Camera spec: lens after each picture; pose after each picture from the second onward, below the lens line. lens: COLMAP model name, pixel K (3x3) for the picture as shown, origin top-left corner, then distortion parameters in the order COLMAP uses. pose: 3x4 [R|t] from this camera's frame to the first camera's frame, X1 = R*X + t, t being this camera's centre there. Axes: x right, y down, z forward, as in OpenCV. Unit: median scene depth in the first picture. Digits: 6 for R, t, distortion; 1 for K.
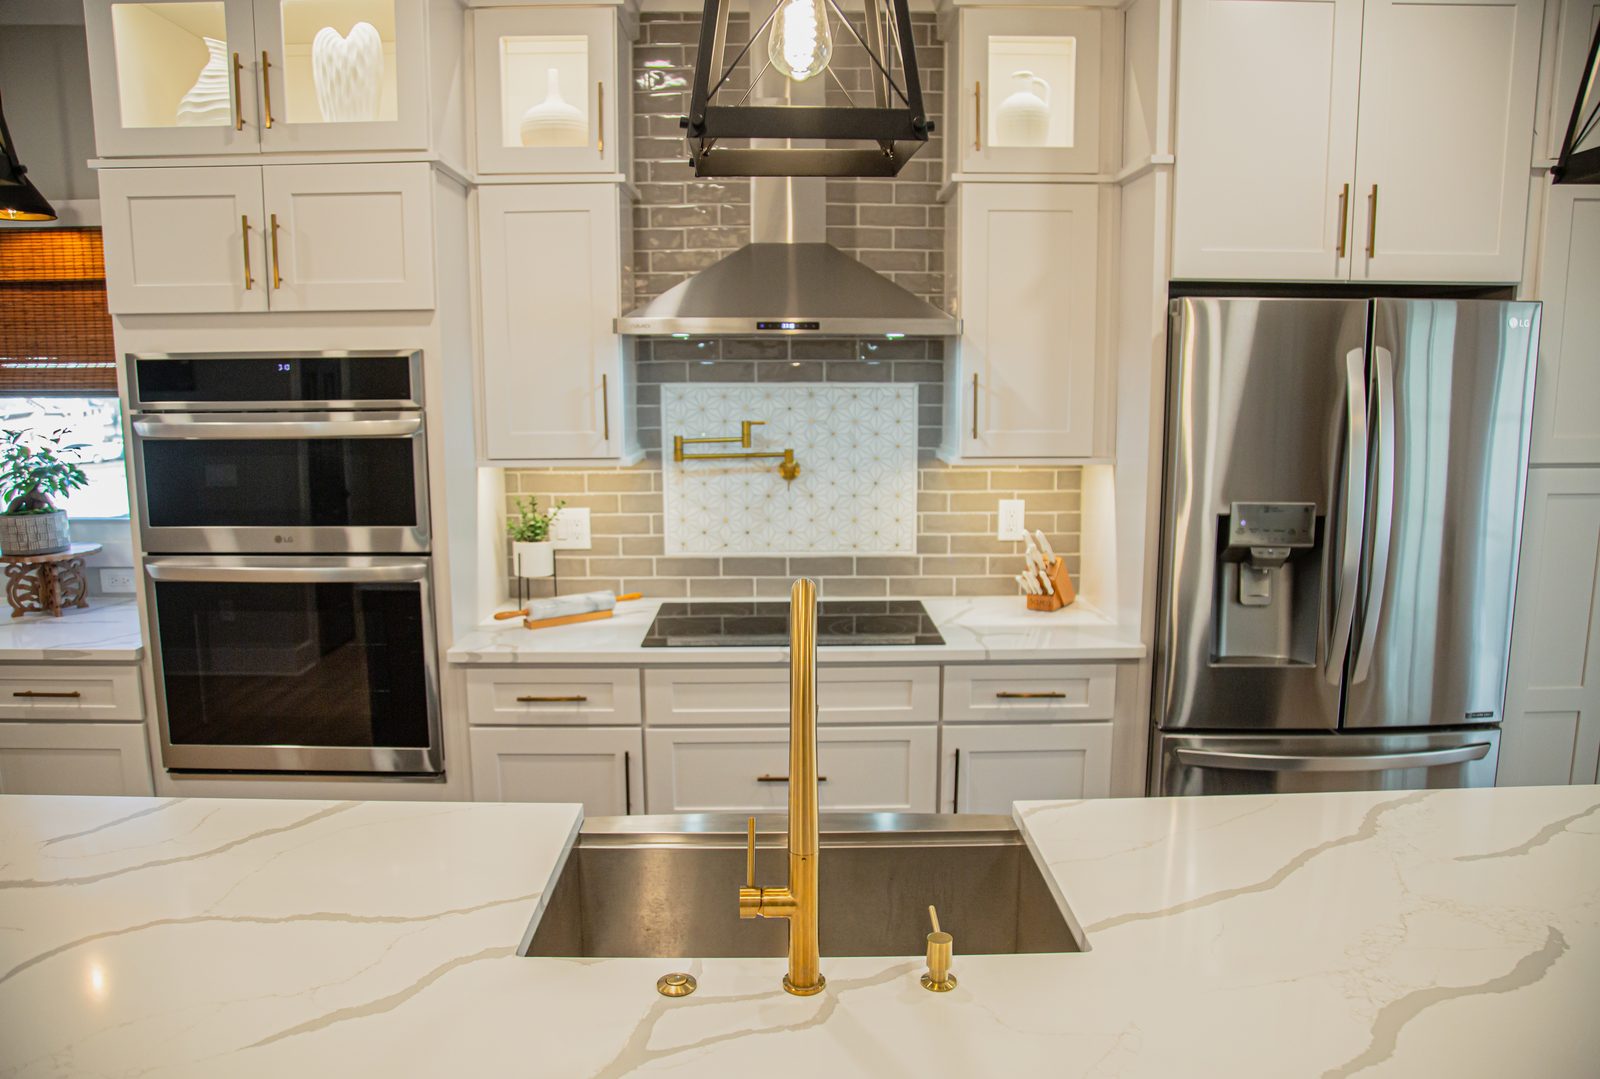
lens RADIAL K [[1156.0, 0, 800.3], [0, 1156.0, 557.6], [0, 0, 1]] dist [-0.054891, -0.000283]
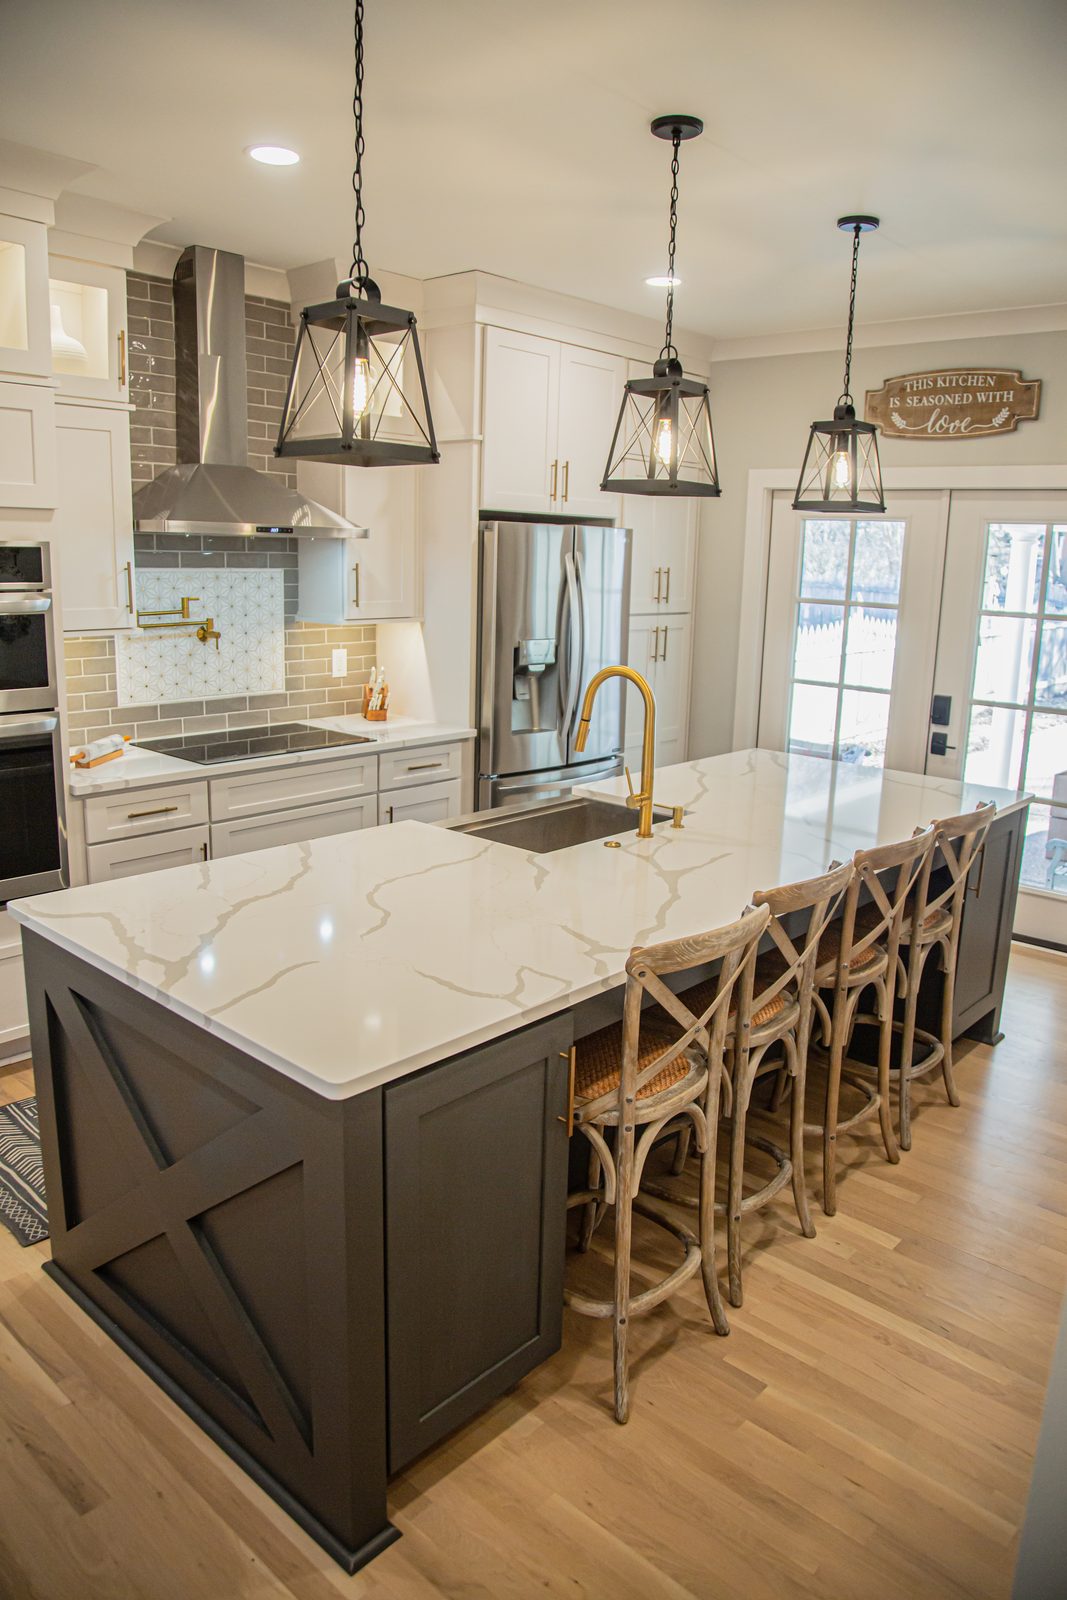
lens RADIAL K [[1129.5, 0, 533.5], [0, 1129.5, 800.0], [0, 0, 1]] dist [-0.008420, -0.002751]
pose [[0.682645, -0.141165, 0.716986, -0.719161], [0.094156, 0.989977, 0.105266, 0.012014], [-0.724659, -0.004351, 0.689094, -0.172033]]
